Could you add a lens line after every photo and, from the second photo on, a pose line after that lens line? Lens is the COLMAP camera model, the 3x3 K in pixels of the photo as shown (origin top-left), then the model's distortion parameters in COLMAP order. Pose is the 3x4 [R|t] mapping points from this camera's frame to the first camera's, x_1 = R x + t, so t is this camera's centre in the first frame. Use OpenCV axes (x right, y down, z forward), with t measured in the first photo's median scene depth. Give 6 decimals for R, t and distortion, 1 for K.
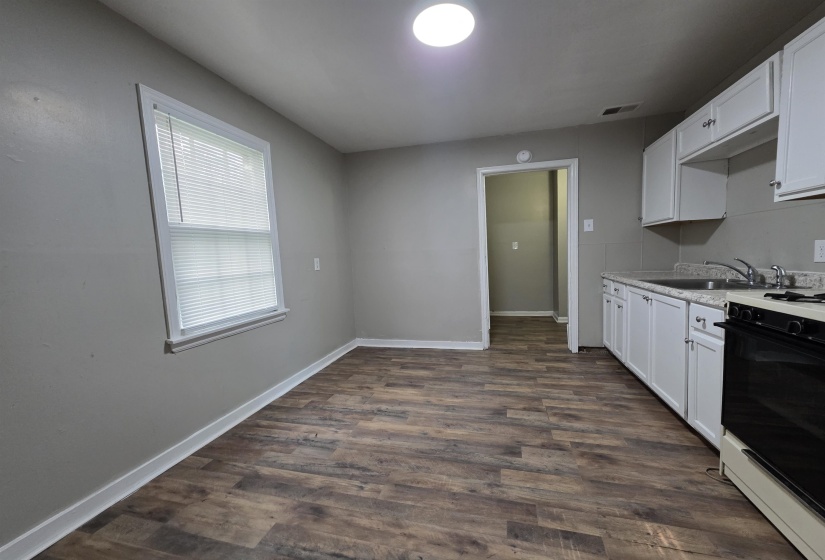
lens RADIAL K [[325.9, 0, 414.1], [0, 325.9, 283.3], [0, 0, 1]] dist [-0.000877, 0.000017]
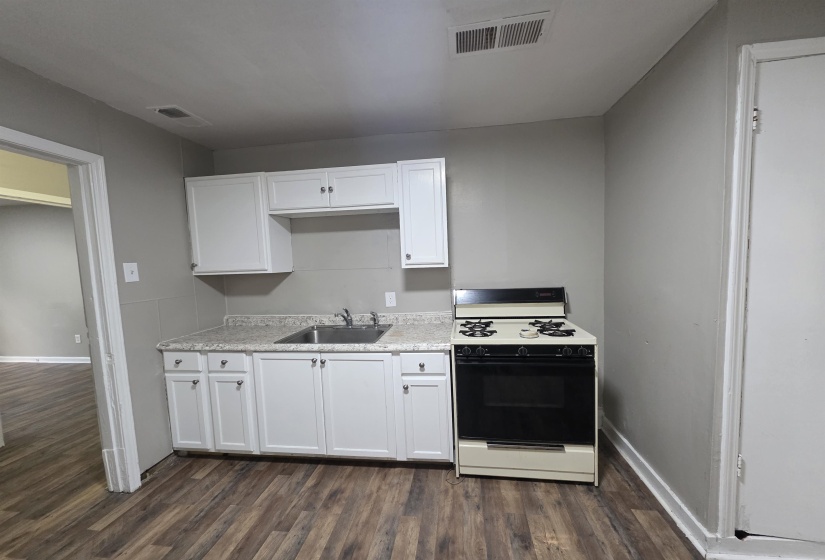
lens RADIAL K [[325.9, 0, 413.3], [0, 325.9, 282.2], [0, 0, 1]] dist [-0.000877, 0.000017]
pose [[-0.128267, -0.018173, 0.991573, -0.187981], [0.125430, 0.991506, 0.034397, -0.149577], [-0.983776, 0.128785, -0.124898, 0.734250]]
